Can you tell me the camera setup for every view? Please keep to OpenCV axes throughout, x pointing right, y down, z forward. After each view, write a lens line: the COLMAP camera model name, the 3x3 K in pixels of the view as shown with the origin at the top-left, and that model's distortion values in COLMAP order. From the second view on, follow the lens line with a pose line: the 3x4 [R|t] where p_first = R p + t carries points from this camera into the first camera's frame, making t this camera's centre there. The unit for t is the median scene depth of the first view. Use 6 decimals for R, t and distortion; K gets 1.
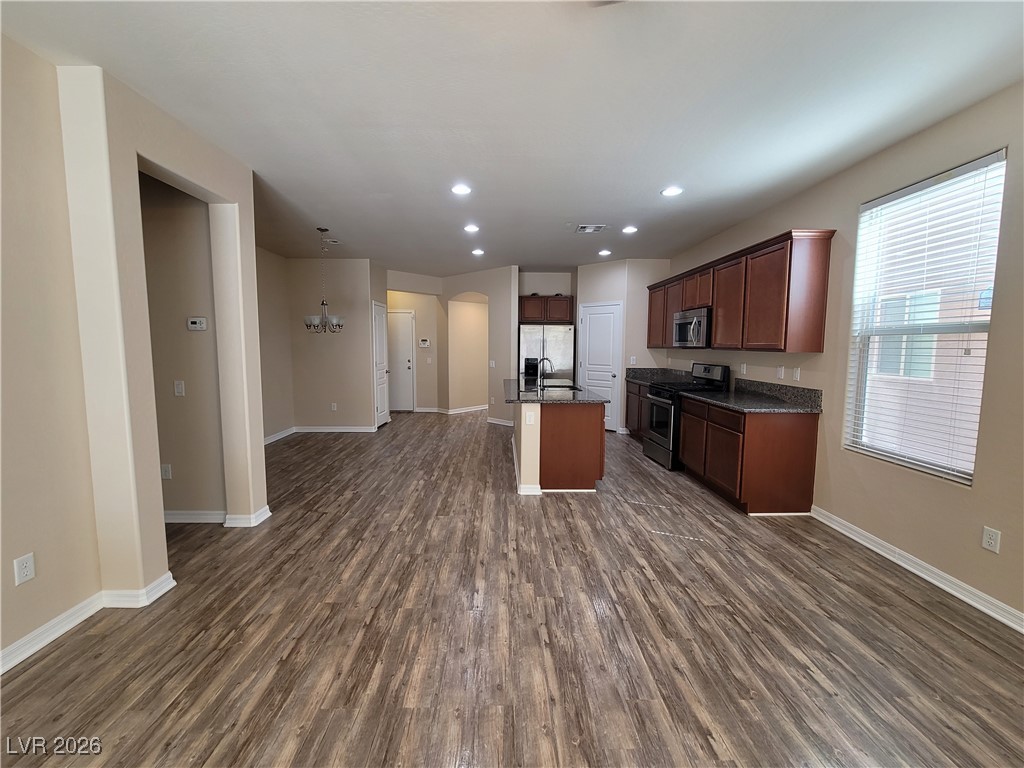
lens RADIAL K [[419.7, 0, 508.9], [0, 419.7, 383.7], [0, 0, 1]] dist [-0.008748, 0.002625]
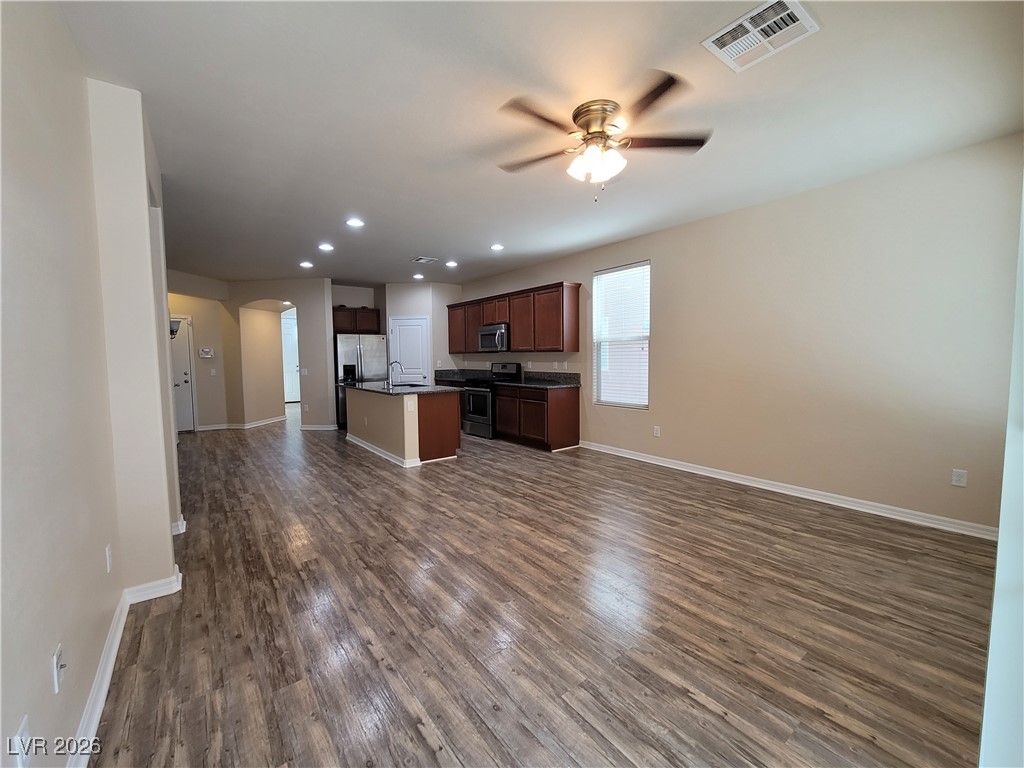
lens RADIAL K [[419.7, 0, 510.5], [0, 419.7, 382.9], [0, 0, 1]] dist [-0.008748, 0.002625]
pose [[0.808098, -0.052247, 0.586727, -0.592410], [0.069630, 0.997548, -0.007072, 0.054636], [-0.584919, 0.046569, 0.809754, -0.285837]]
